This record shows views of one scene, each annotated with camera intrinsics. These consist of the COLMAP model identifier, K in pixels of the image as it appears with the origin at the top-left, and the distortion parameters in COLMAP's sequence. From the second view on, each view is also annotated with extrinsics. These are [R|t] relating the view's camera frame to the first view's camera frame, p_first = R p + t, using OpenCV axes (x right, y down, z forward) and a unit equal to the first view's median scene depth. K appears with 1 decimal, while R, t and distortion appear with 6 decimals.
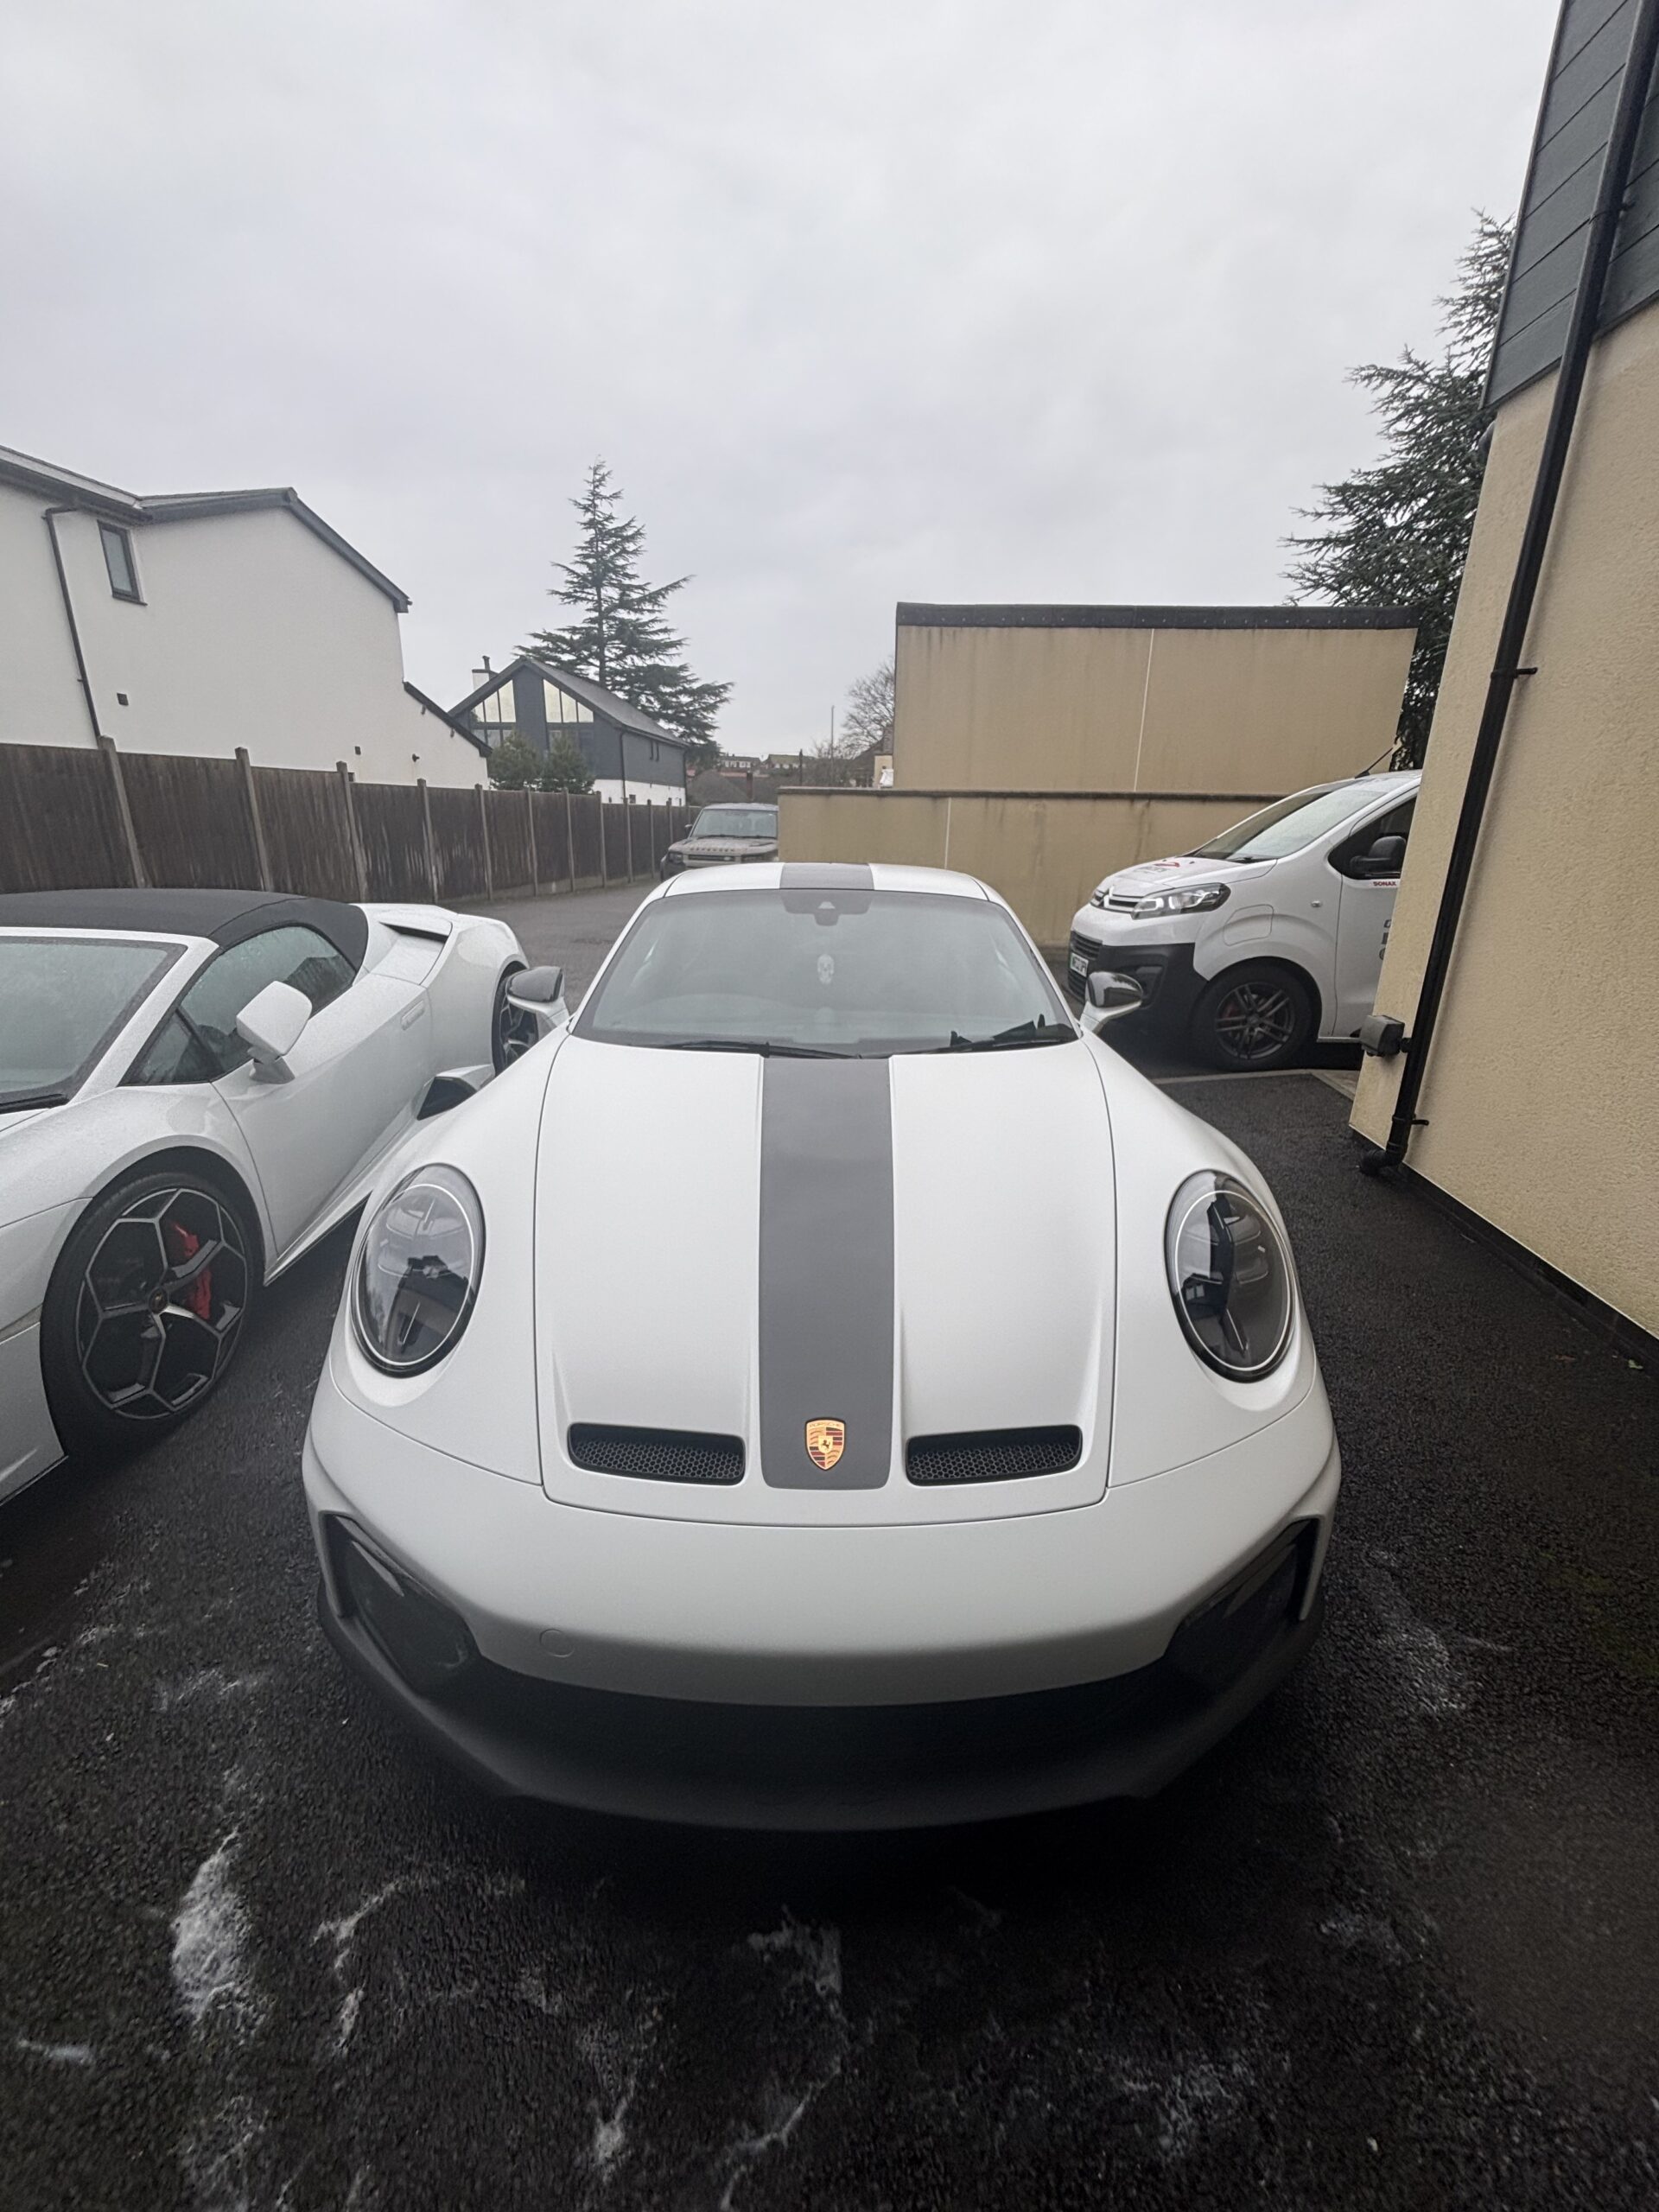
lens RADIAL K [[882.6, 0, 833.6], [0, 882.6, 1097.6], [0, 0, 1]] dist [-0.003819, 0.001346]
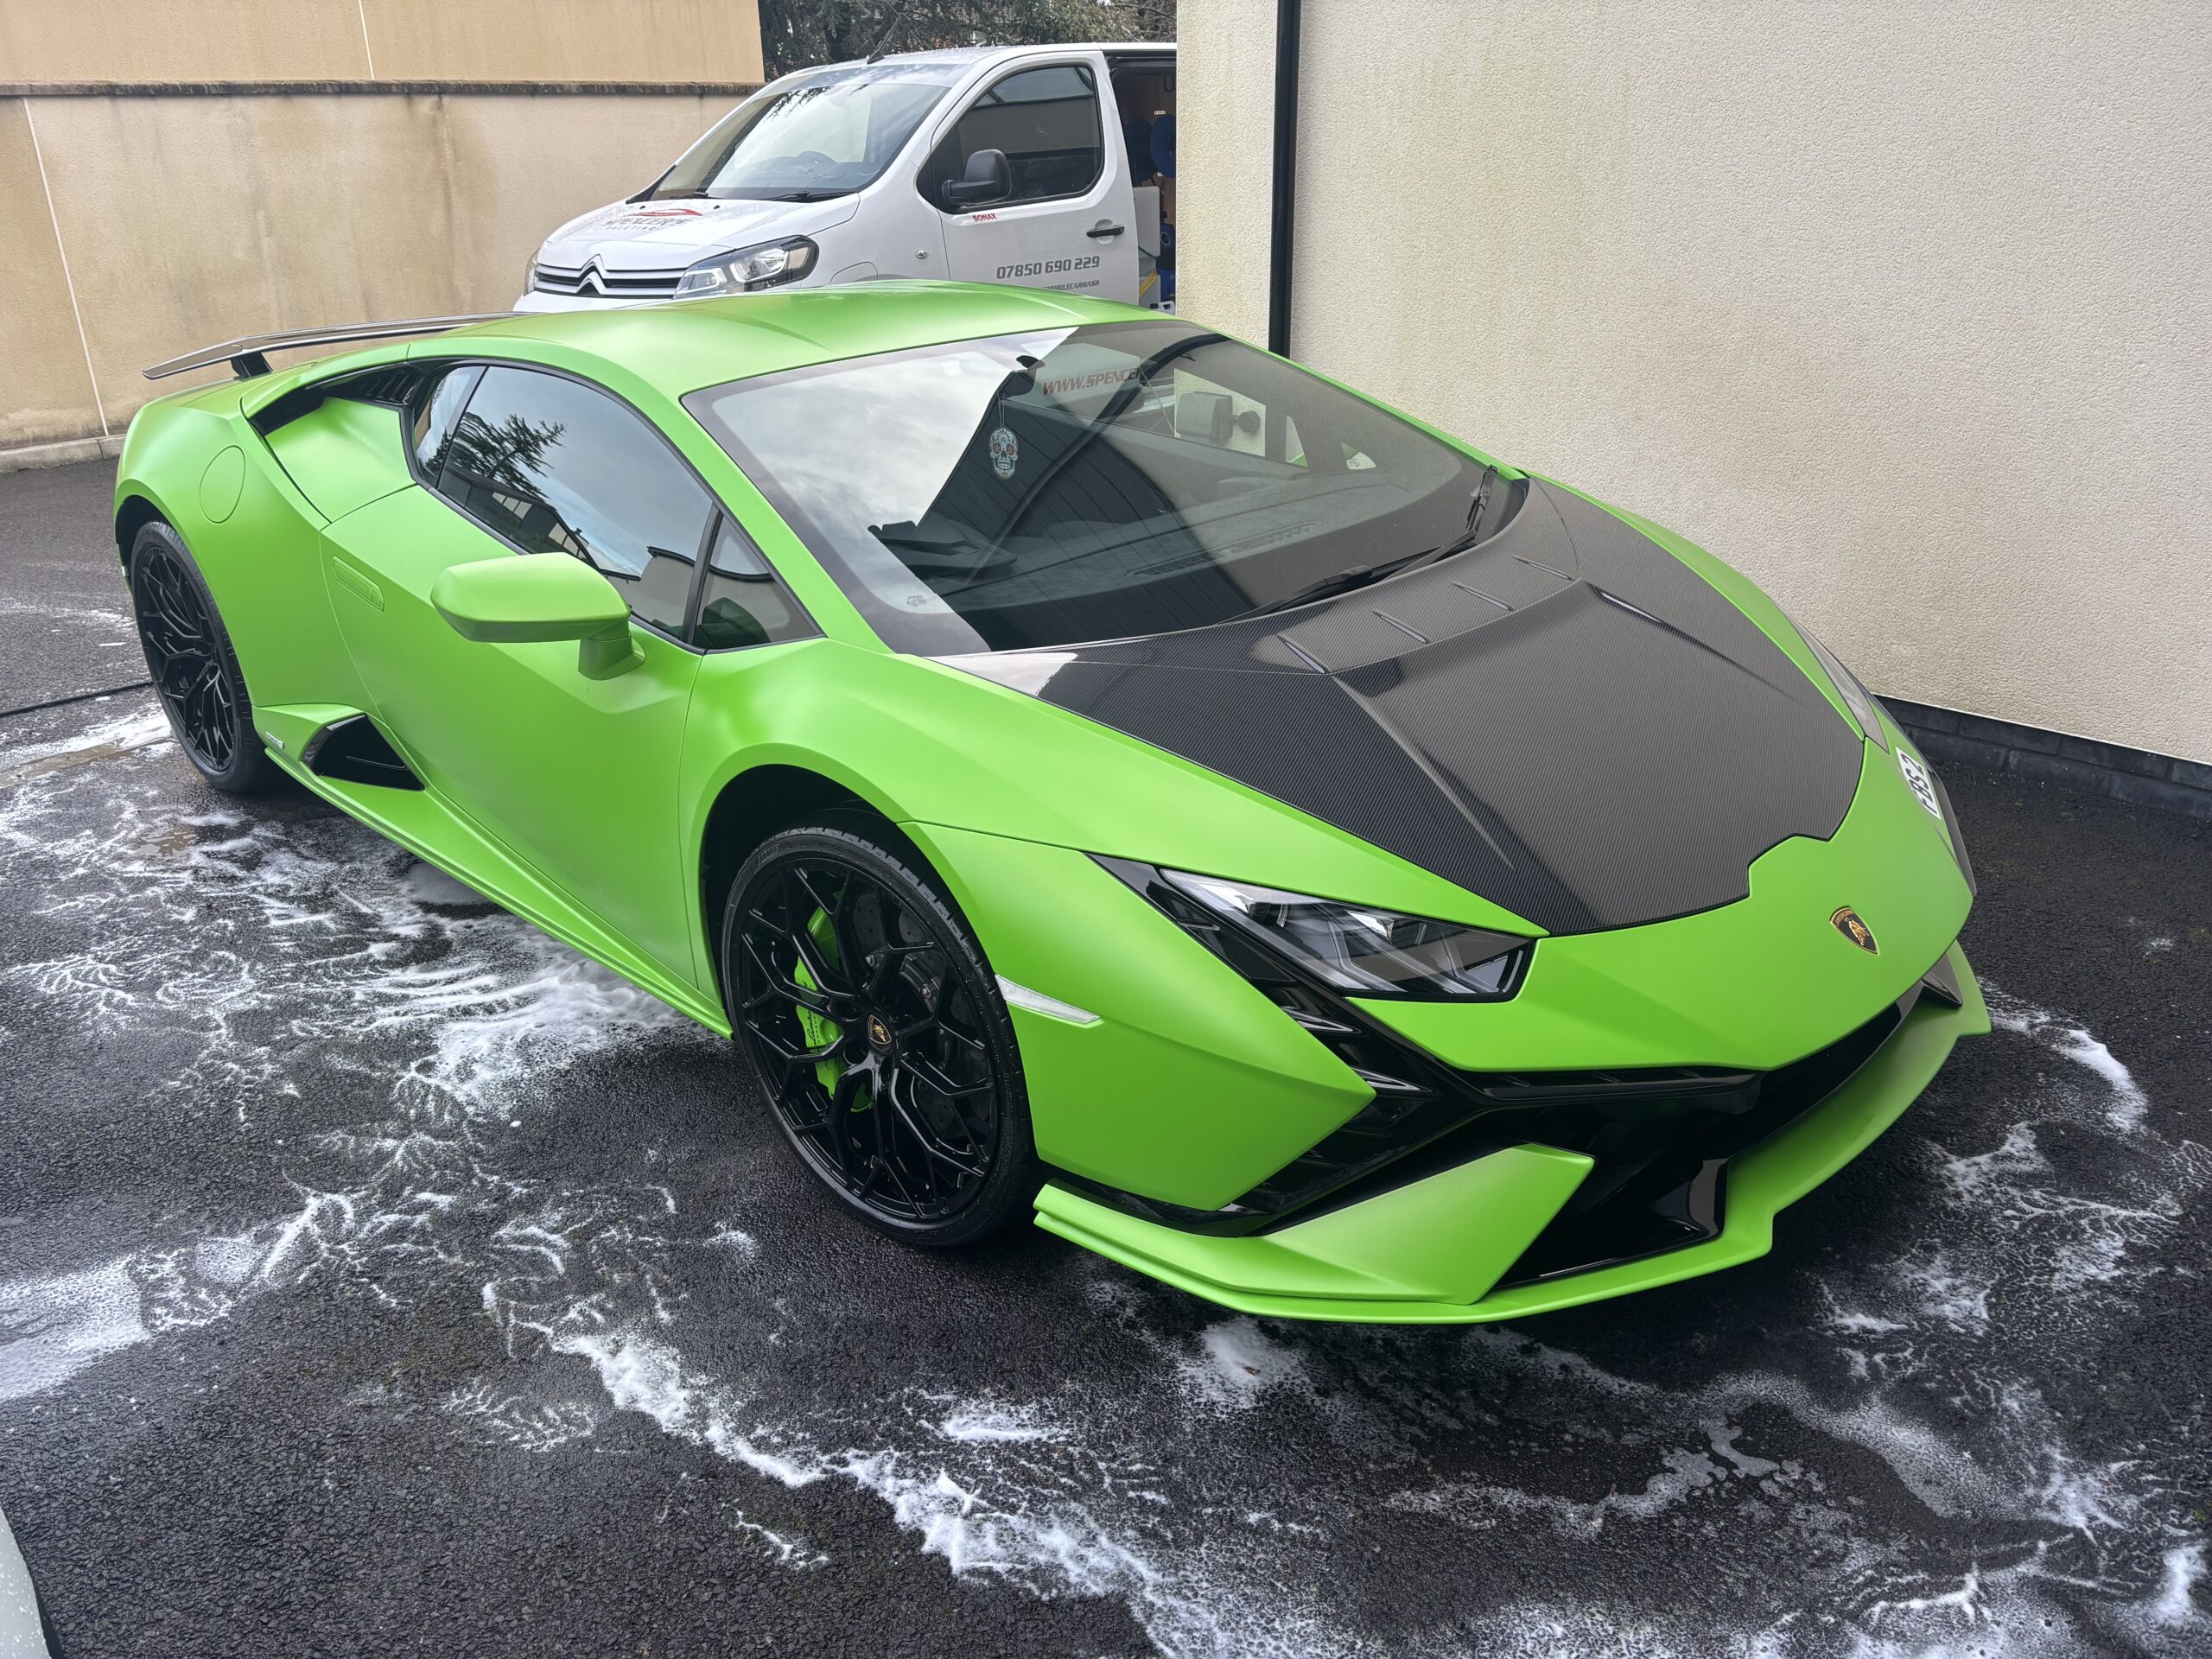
lens RADIAL K [[1676.2, 0, 1087.5], [0, 1676.2, 825.2], [0, 0, 1]] dist [0.030583, -0.029512]
pose [[0.670395, -0.319000, 0.669932, -0.157460], [0.257314, 0.946789, 0.193339, -0.011979], [-0.695960, 0.042770, 0.716806, 0.012123]]
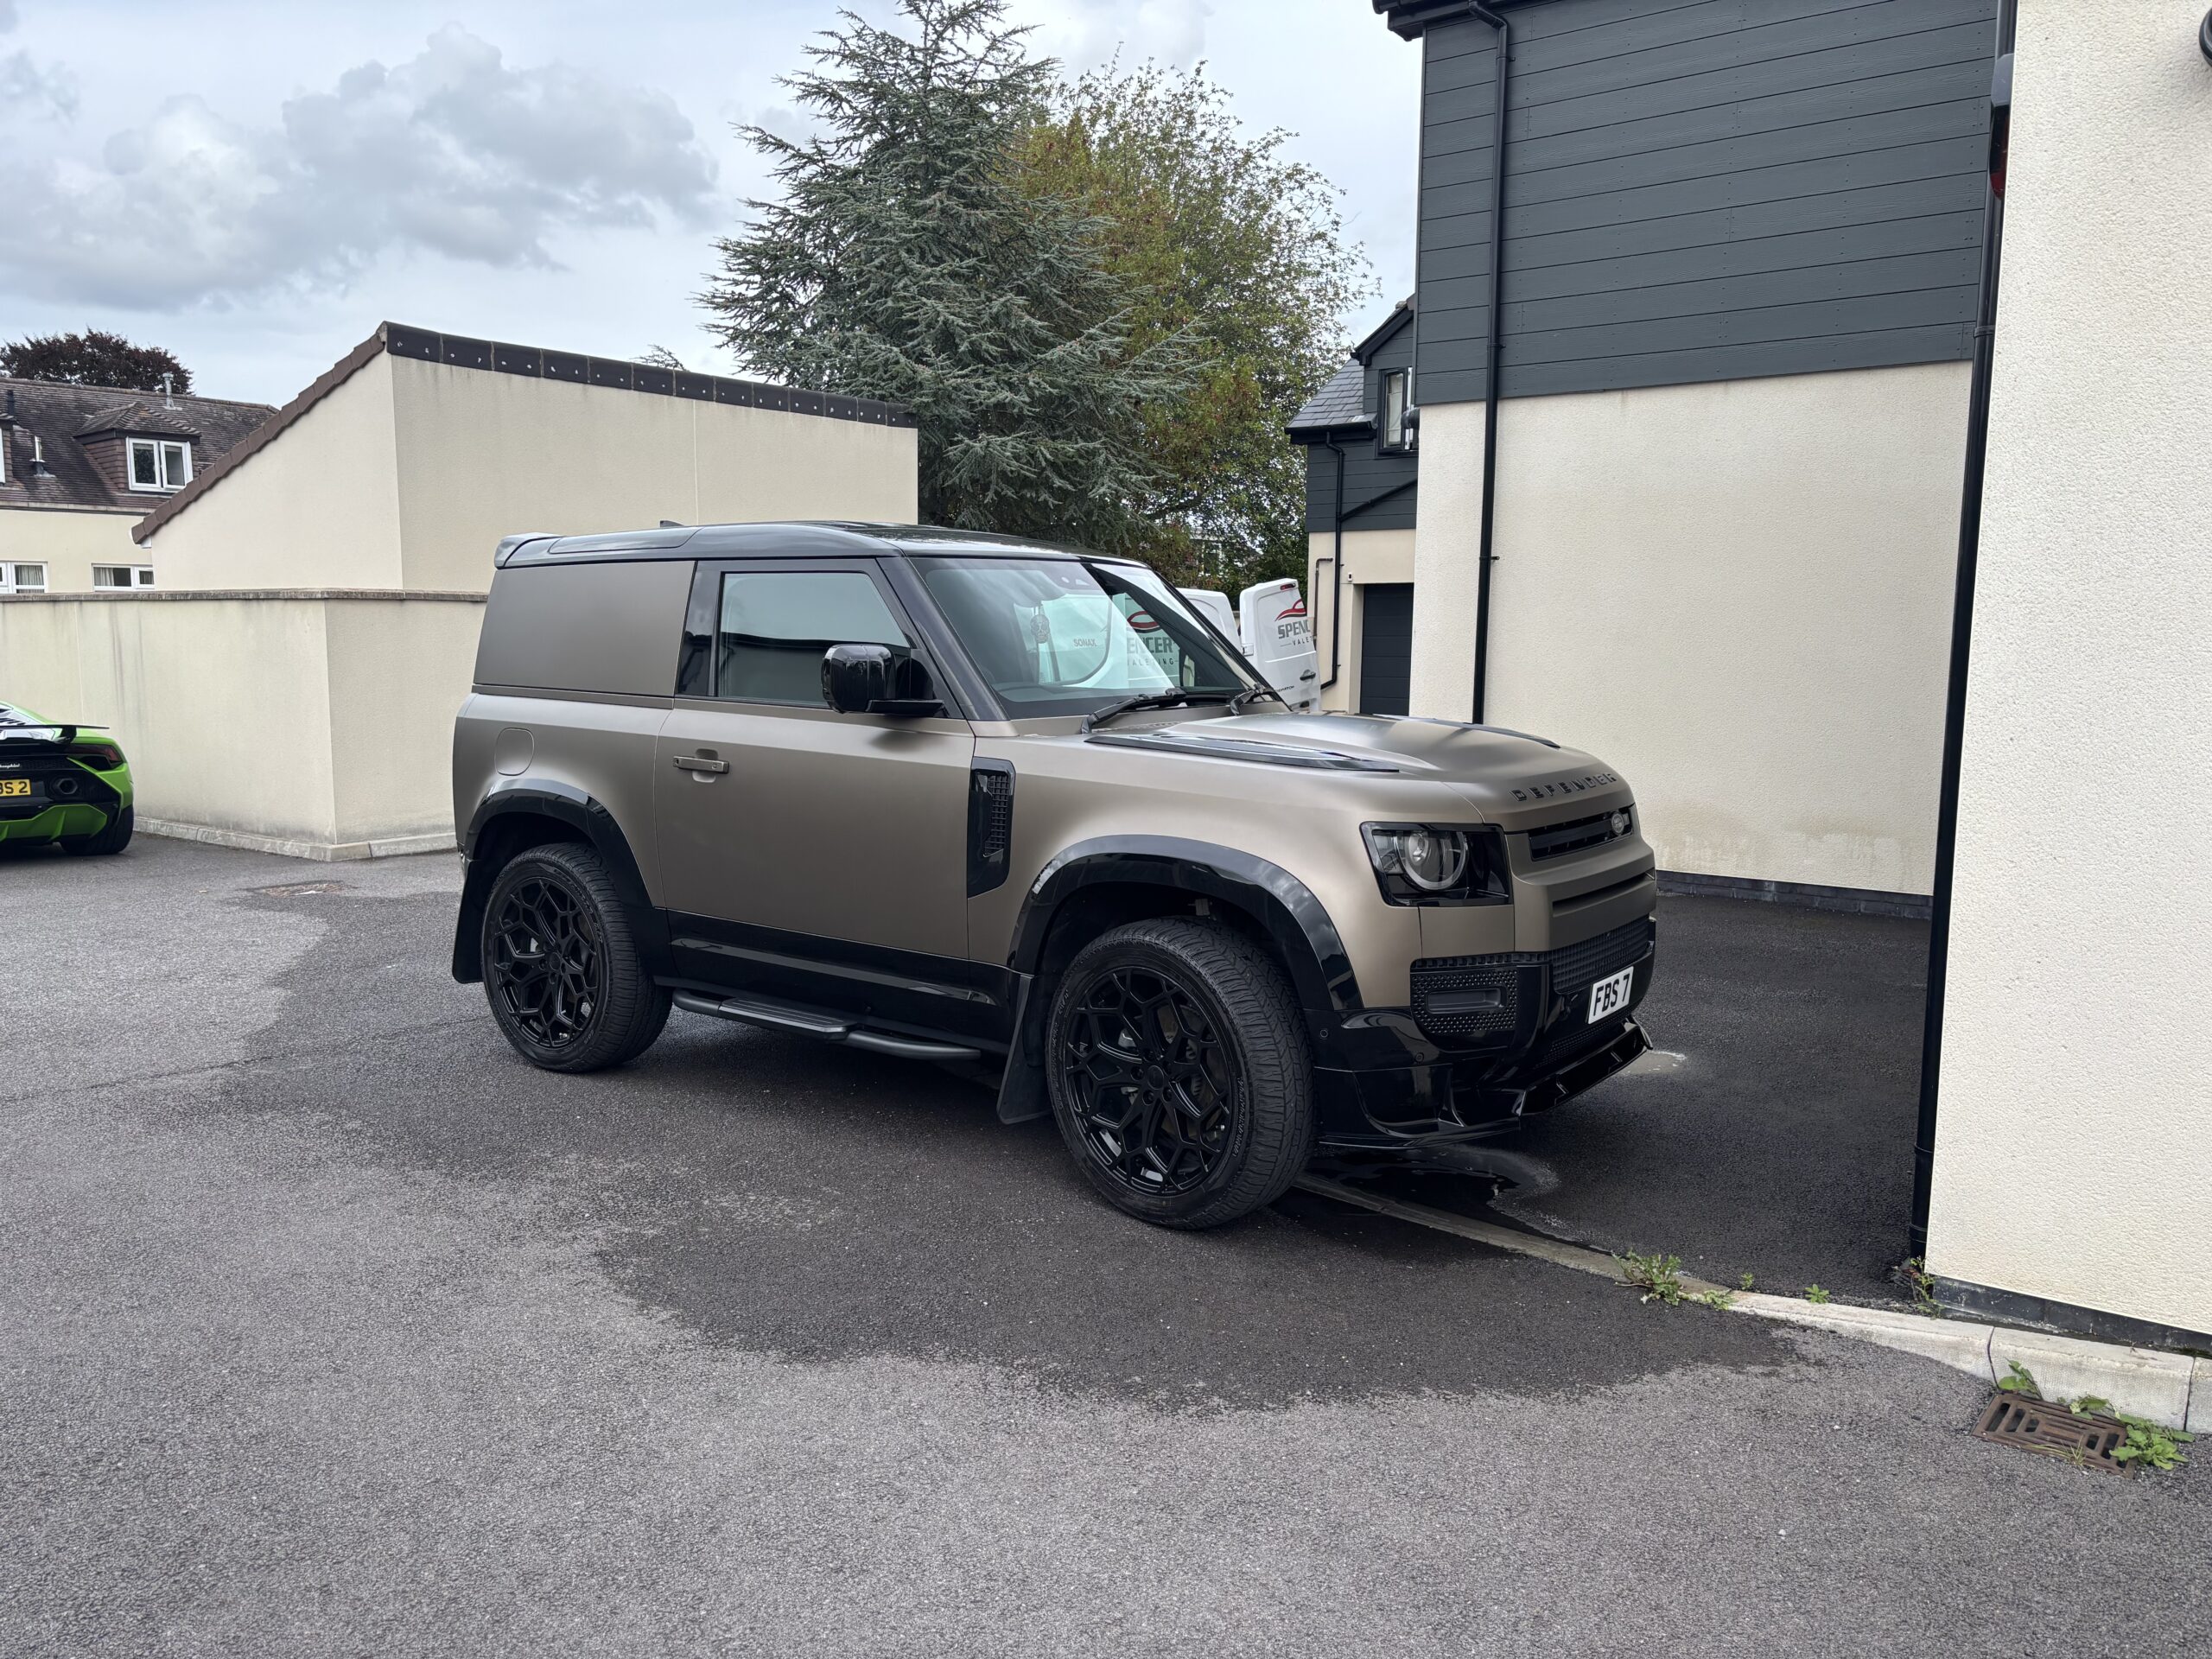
lens RADIAL K [[1676.2, 0, 1097.9], [0, 1676.2, 823.9], [0, 0, 1]] dist [0.030583, -0.029512]
pose [[0.547490, -0.103633, 0.830370, -0.595023], [0.255261, 0.965691, -0.047781, -0.000655], [-0.796929, 0.238121, 0.555160, -0.029185]]
